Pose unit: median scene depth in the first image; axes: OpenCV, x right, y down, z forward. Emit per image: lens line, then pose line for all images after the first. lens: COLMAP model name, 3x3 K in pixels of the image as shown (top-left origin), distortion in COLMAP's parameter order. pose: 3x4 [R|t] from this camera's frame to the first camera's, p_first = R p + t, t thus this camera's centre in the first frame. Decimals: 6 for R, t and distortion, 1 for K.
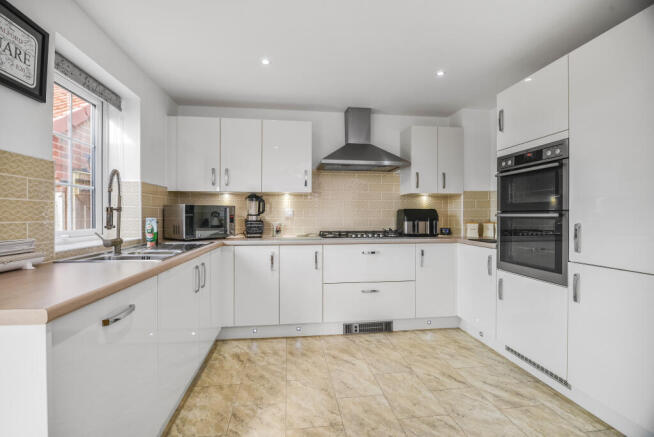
lens RADIAL K [[289.4, 0, 320.8], [0, 289.4, 215.9], [0, 0, 1]] dist [-0.003045, -0.001338]
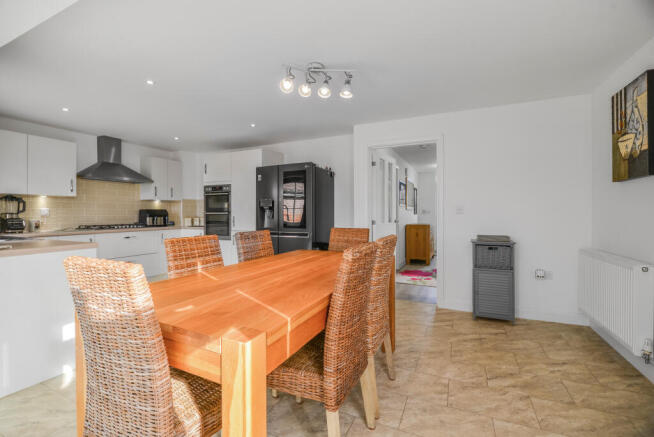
lens RADIAL K [[289.4, 0, 324.1], [0, 289.4, 216.1], [0, 0, 1]] dist [-0.003045, -0.001338]
pose [[0.519108, -0.010469, 0.854644, -0.565695], [0.001498, 0.999935, 0.011339, -0.004215], [-0.854707, -0.004607, 0.519090, -0.645480]]
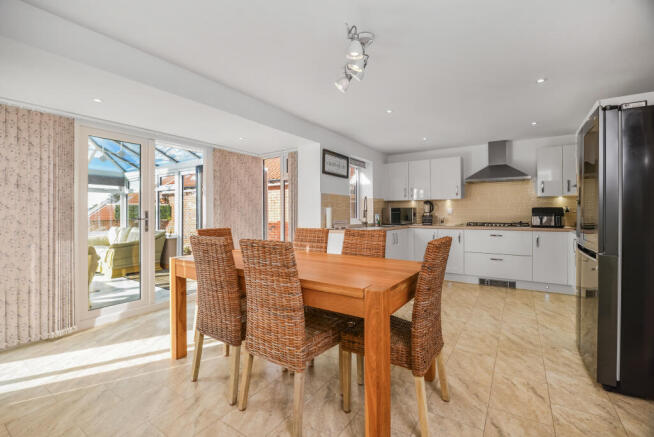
lens RADIAL K [[289.4, 0, 326.5], [0, 289.4, 214.2], [0, 0, 1]] dist [-0.003045, -0.001338]
pose [[0.762586, 0.000990, -0.646887, 0.449691], [0.004191, 0.999970, 0.006471, -0.005585], [0.646874, -0.007645, 0.762559, -0.766500]]
